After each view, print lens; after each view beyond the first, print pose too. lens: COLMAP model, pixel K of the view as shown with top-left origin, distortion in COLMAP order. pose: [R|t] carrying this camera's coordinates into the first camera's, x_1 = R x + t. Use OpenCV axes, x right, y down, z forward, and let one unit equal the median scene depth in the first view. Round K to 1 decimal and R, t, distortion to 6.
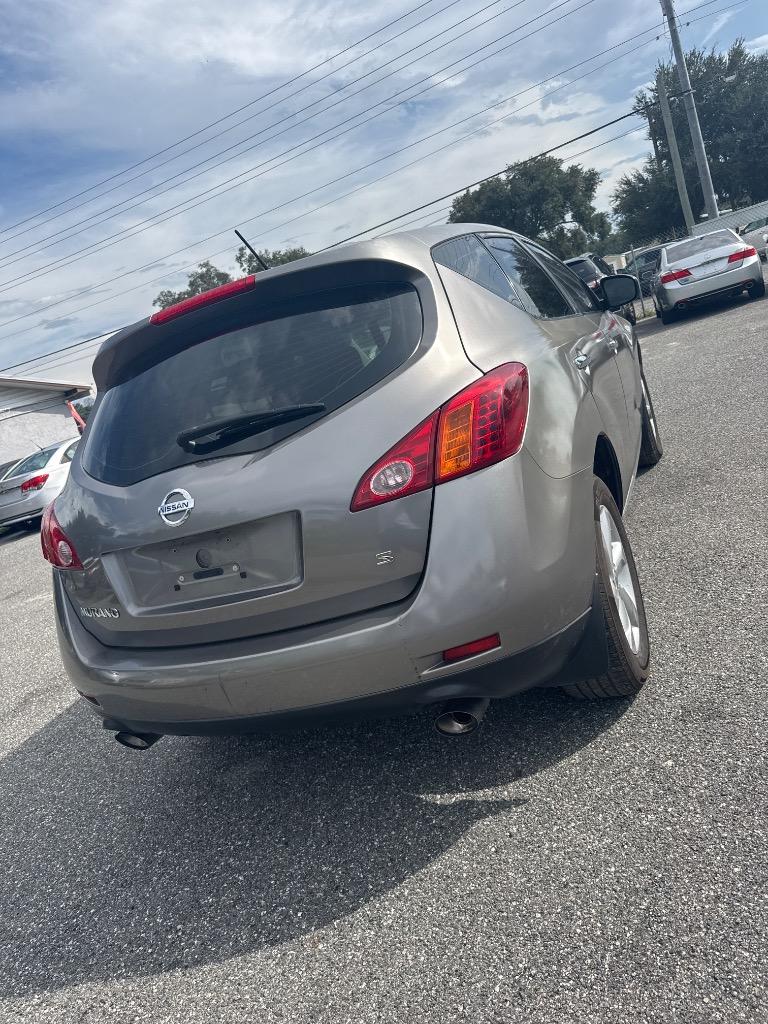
lens RADIAL K [[735.7, 0, 384.6], [0, 735.7, 512.6], [0, 0, 1]] dist [0.009838, -0.014828]
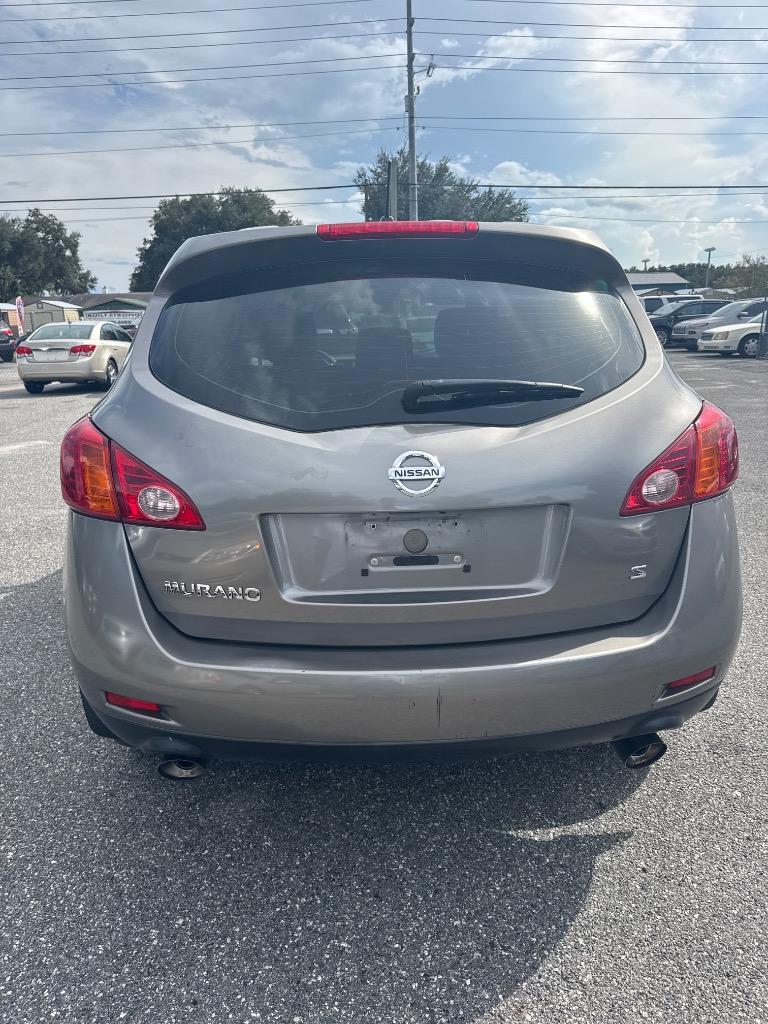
lens RADIAL K [[735.7, 0, 383.8], [0, 735.7, 511.7], [0, 0, 1]] dist [0.009838, -0.014828]
pose [[0.873509, 0.166403, 0.457484, -0.470006], [-0.148914, 0.986053, -0.074330, 0.069000], [-0.463472, -0.003198, 0.886106, 0.217632]]
